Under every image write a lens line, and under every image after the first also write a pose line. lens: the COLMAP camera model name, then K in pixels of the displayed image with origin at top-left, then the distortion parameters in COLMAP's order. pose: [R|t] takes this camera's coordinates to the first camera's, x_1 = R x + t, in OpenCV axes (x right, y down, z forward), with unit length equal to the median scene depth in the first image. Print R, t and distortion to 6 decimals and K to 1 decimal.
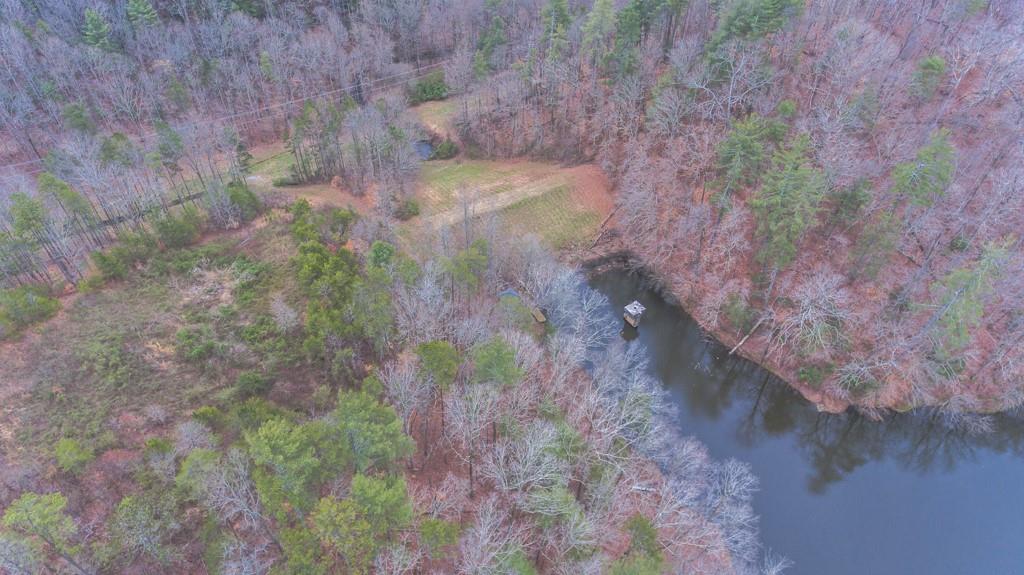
lens RADIAL K [[603.0, 0, 516.3], [0, 603.0, 289.3], [0, 0, 1]] dist [0.003282, -0.001011]
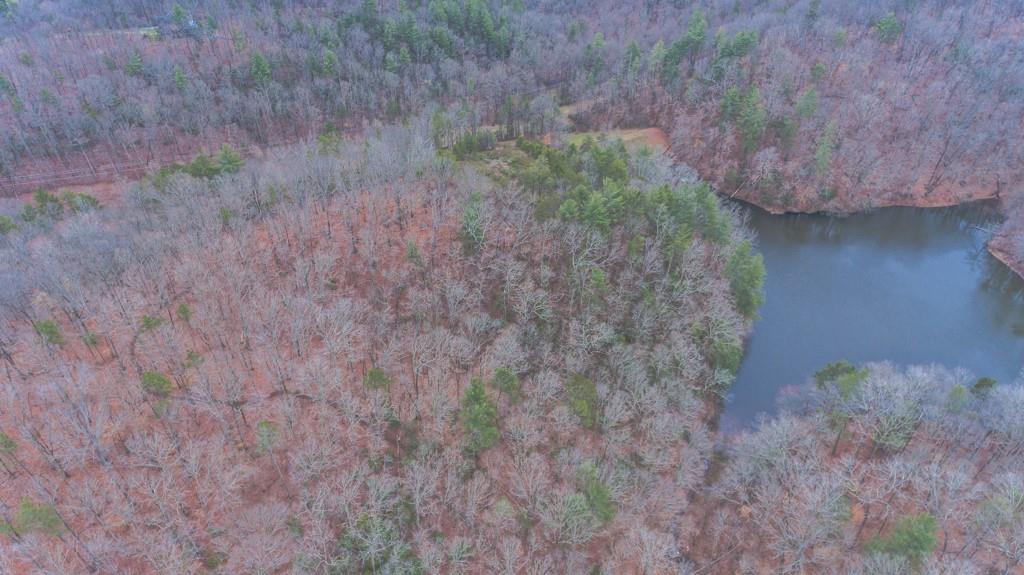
lens RADIAL K [[603.0, 0, 510.6], [0, 603.0, 284.8], [0, 0, 1]] dist [0.003282, -0.001011]
pose [[0.999009, -0.028673, -0.034038, -0.334701], [0.025277, 0.995030, -0.096314, 0.549531], [0.036630, 0.095359, 0.994769, -1.036447]]
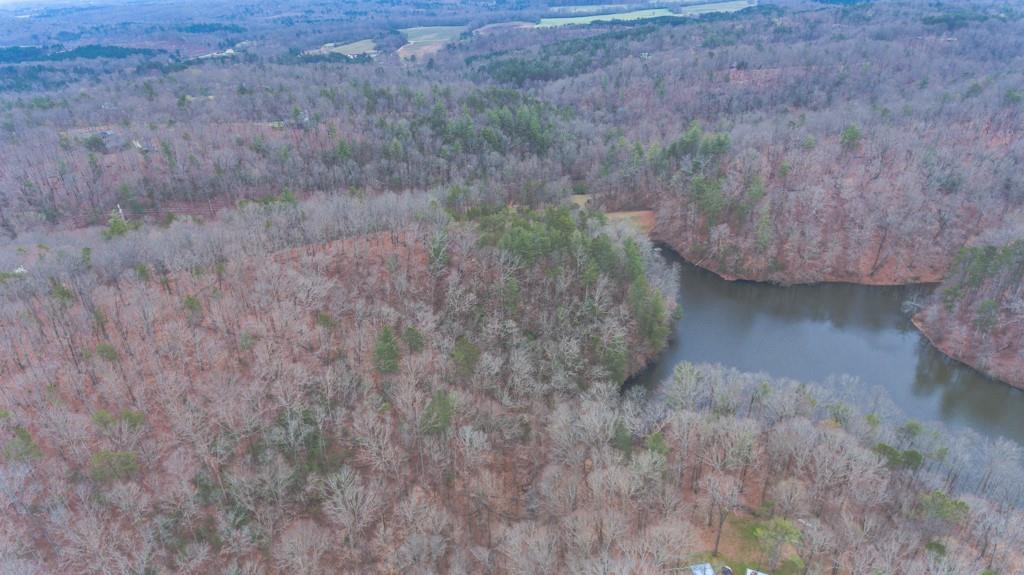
lens RADIAL K [[603.0, 0, 507.5], [0, 603.0, 287.0], [0, 0, 1]] dist [0.003282, -0.001011]
pose [[0.976129, 0.042822, -0.212930, 0.118177], [-0.099023, 0.960294, -0.260827, 0.841080], [0.193306, 0.275686, 0.941610, -1.359042]]
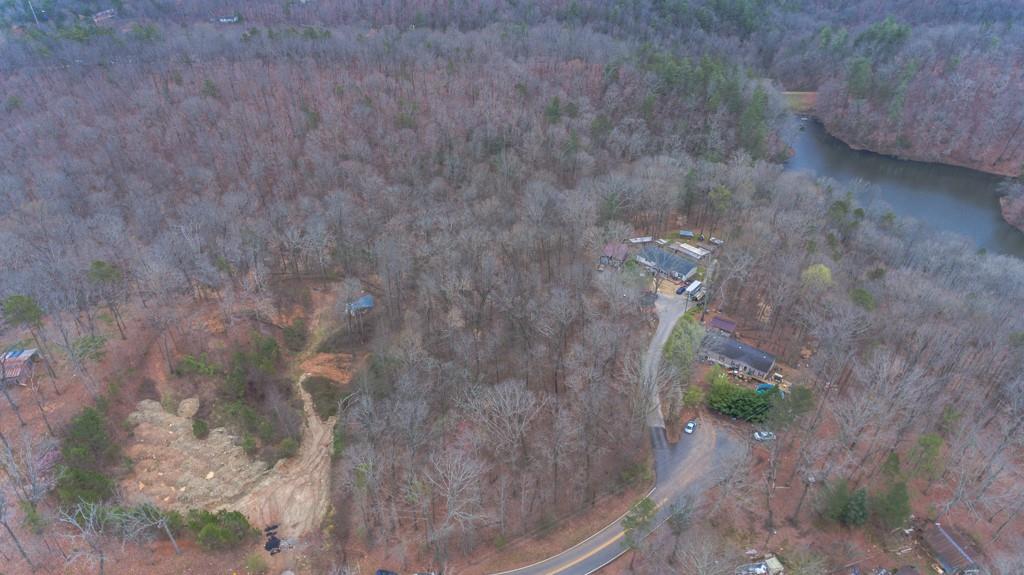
lens RADIAL K [[603.0, 0, 512.4], [0, 603.0, 287.6], [0, 0, 1]] dist [0.003282, -0.001011]
pose [[0.813680, 0.306410, -0.494001, 0.697133], [-0.378353, 0.924317, -0.049874, 1.385162], [0.441331, 0.227489, 0.868030, -1.878507]]
